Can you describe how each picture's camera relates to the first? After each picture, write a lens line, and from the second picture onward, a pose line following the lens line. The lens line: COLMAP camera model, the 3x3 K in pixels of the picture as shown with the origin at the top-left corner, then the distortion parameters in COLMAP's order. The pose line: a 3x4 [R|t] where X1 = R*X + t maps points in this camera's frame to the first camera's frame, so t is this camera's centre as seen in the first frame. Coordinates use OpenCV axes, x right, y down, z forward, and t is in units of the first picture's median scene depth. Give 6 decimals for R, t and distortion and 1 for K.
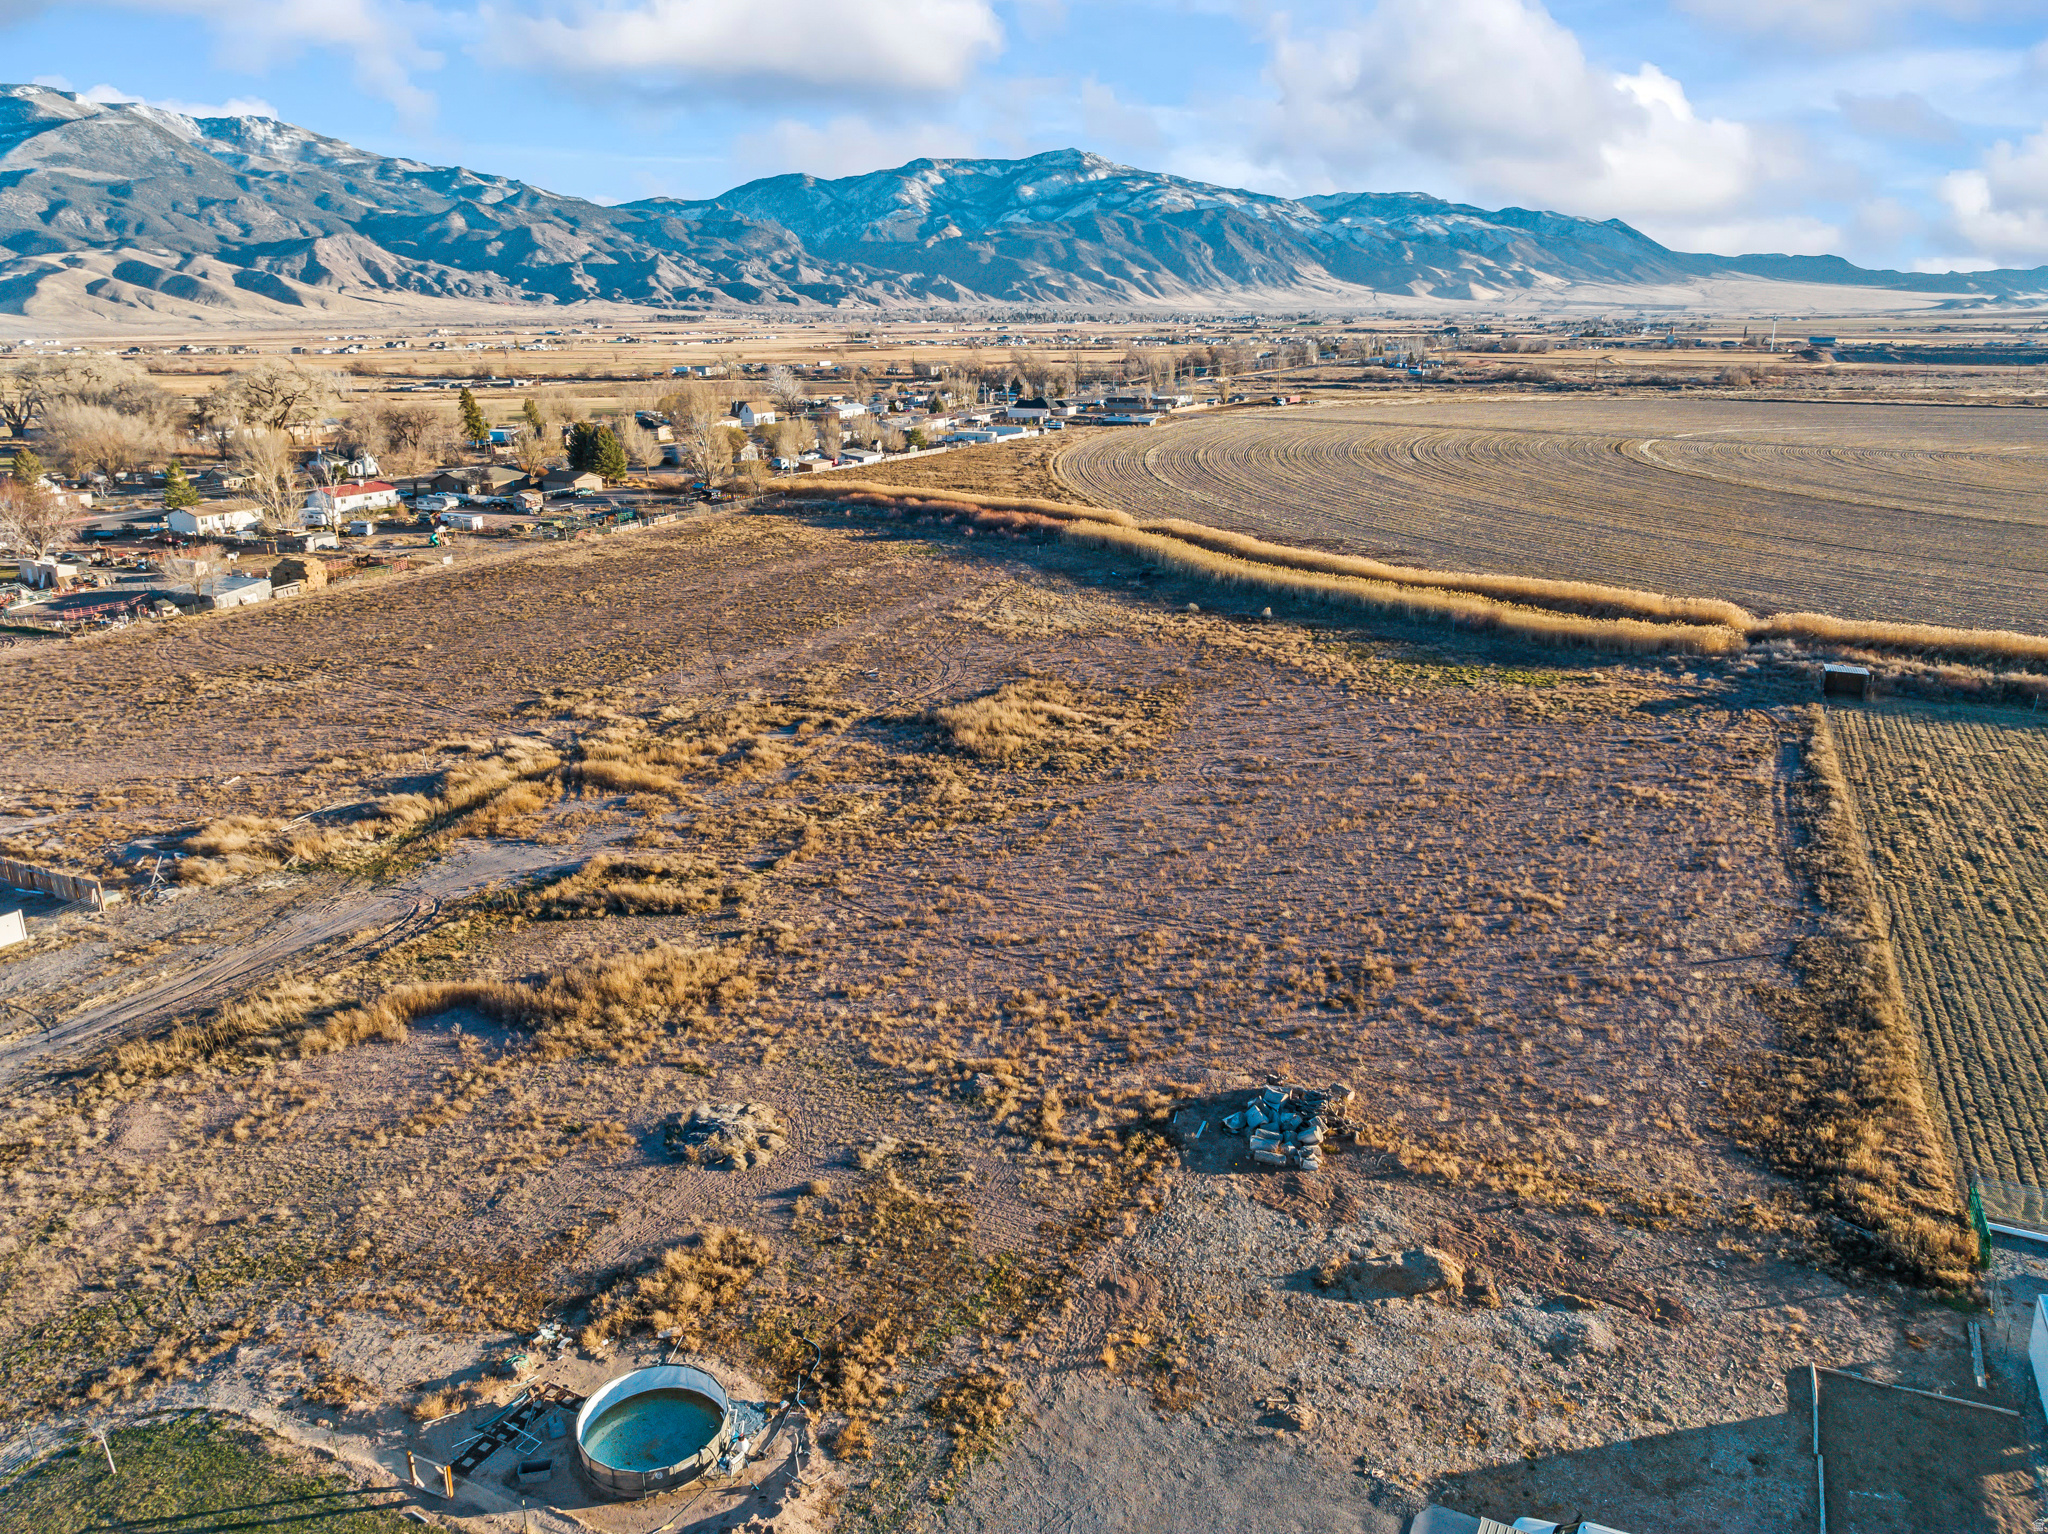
lens RADIAL K [[1446.7, 0, 1034.2], [0, 1446.7, 753.9], [0, 0, 1]] dist [-0.051514, 0.023206]
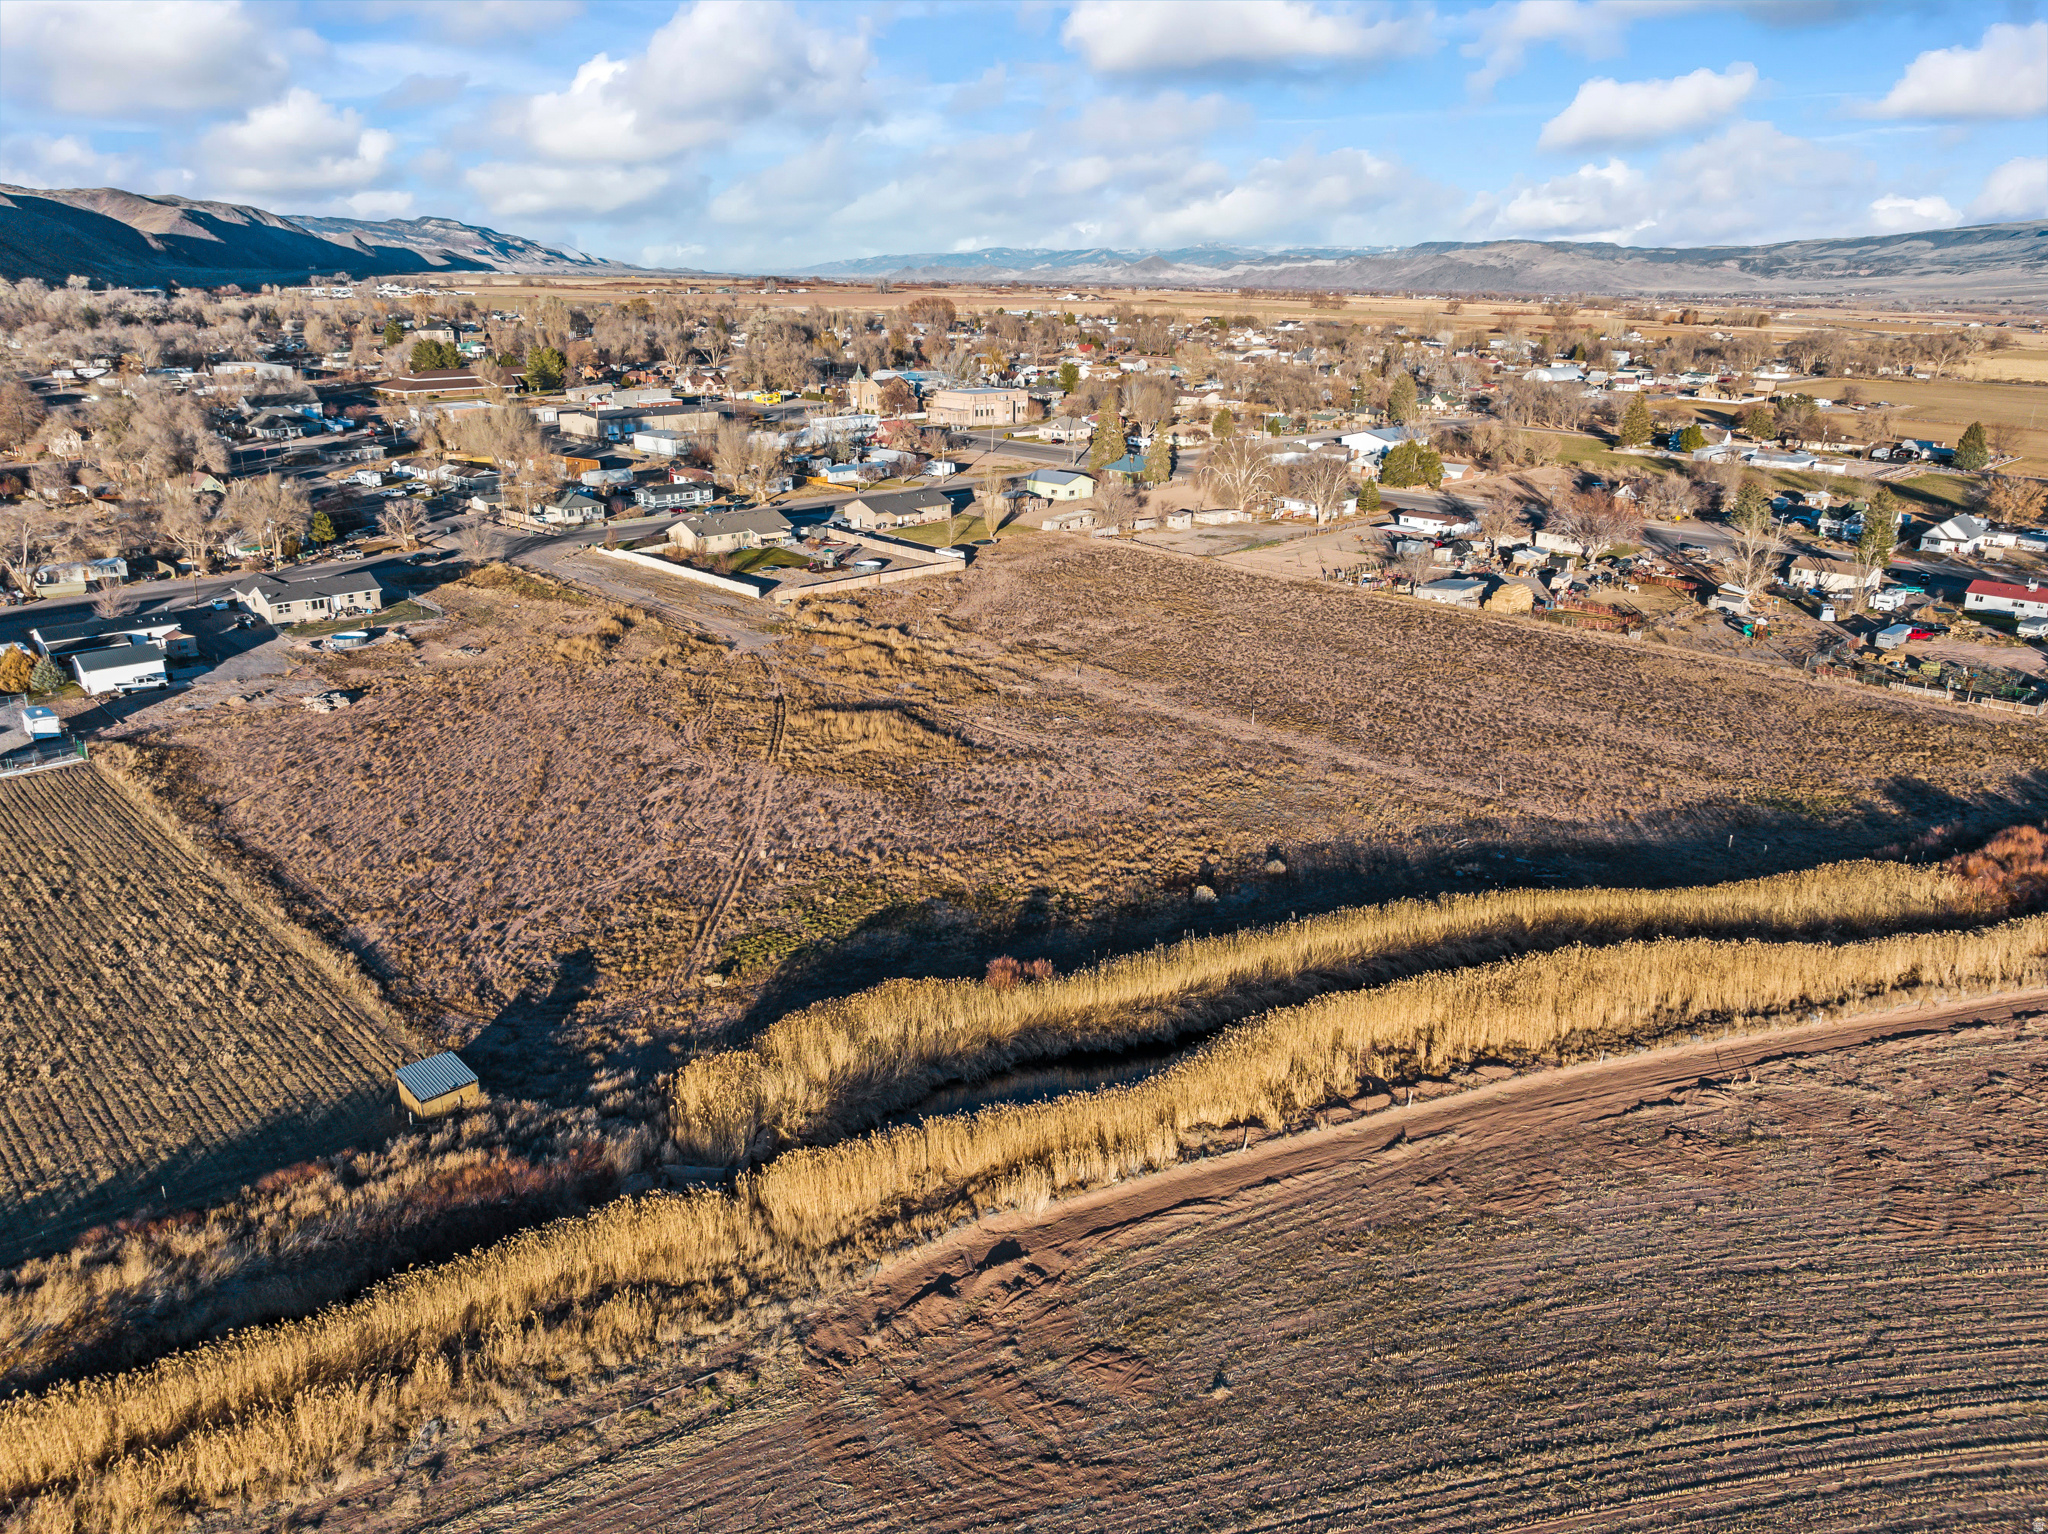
lens RADIAL K [[1446.7, 0, 1037.4], [0, 1446.7, 736.0], [0, 0, 1]] dist [-0.051514, 0.023206]
pose [[-0.342238, 0.285593, -0.895159, 0.270447], [-0.284169, 0.876616, 0.388320, -0.140636], [0.895612, 0.387275, -0.218855, 0.352892]]
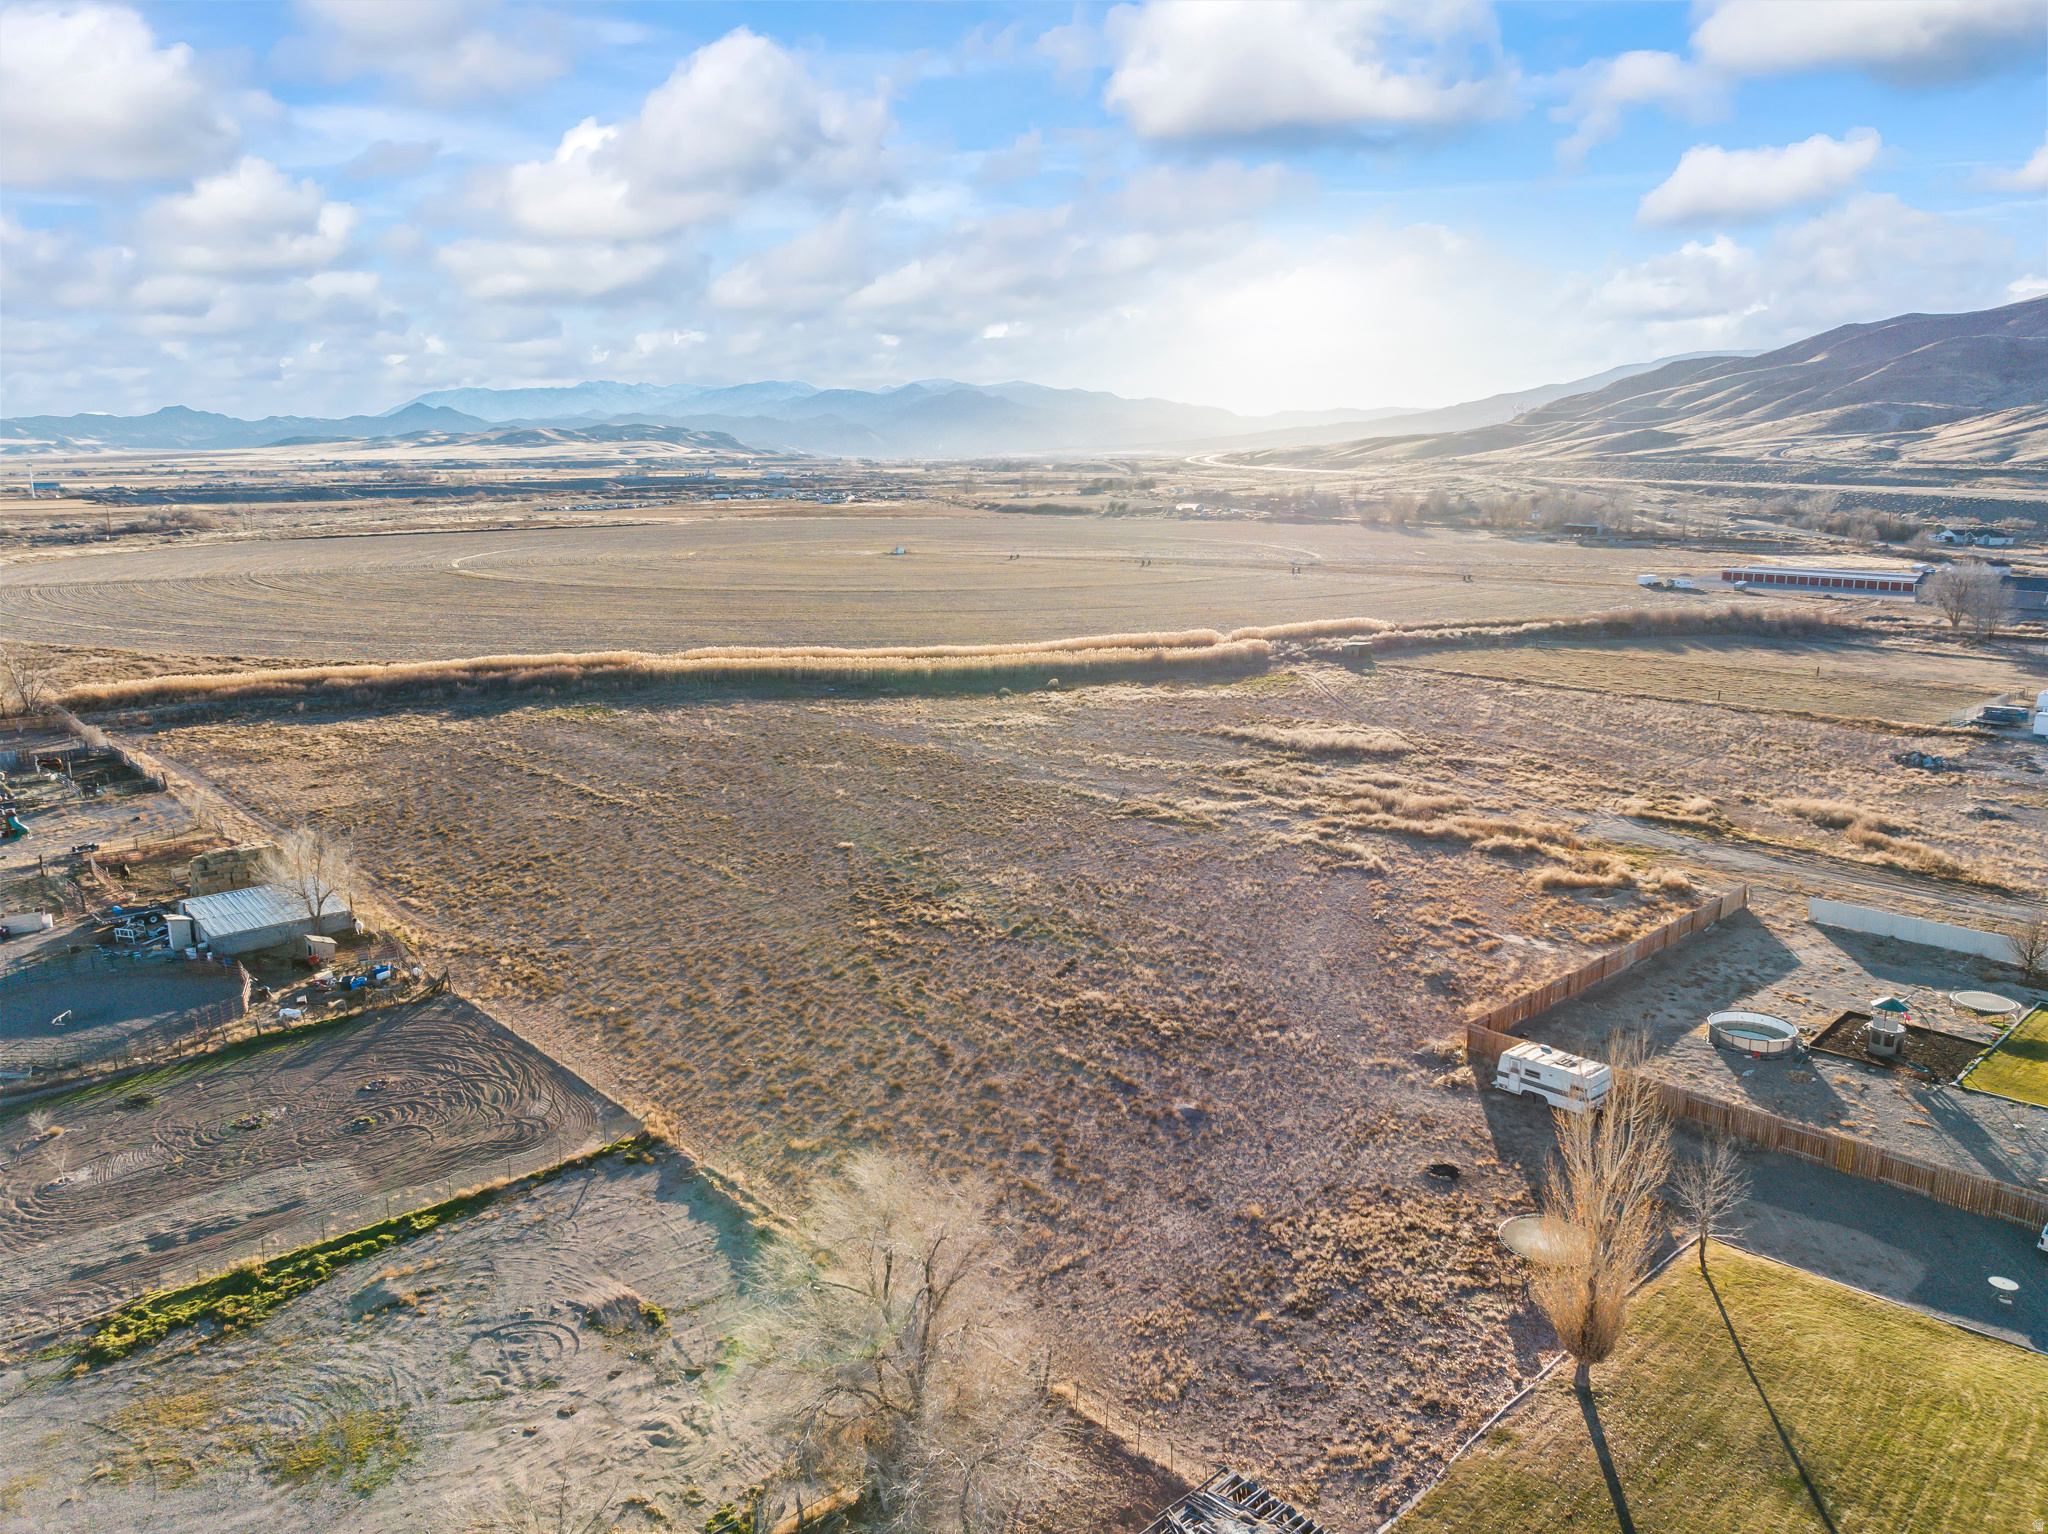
lens RADIAL K [[1446.7, 0, 1030.4], [0, 1446.7, 770.6], [0, 0, 1]] dist [-0.051514, 0.023206]
pose [[0.378761, -0.191519, 0.905462, -0.340607], [0.267493, 0.959253, 0.091002, -0.048851], [-0.885995, 0.207736, 0.414557, 0.169871]]
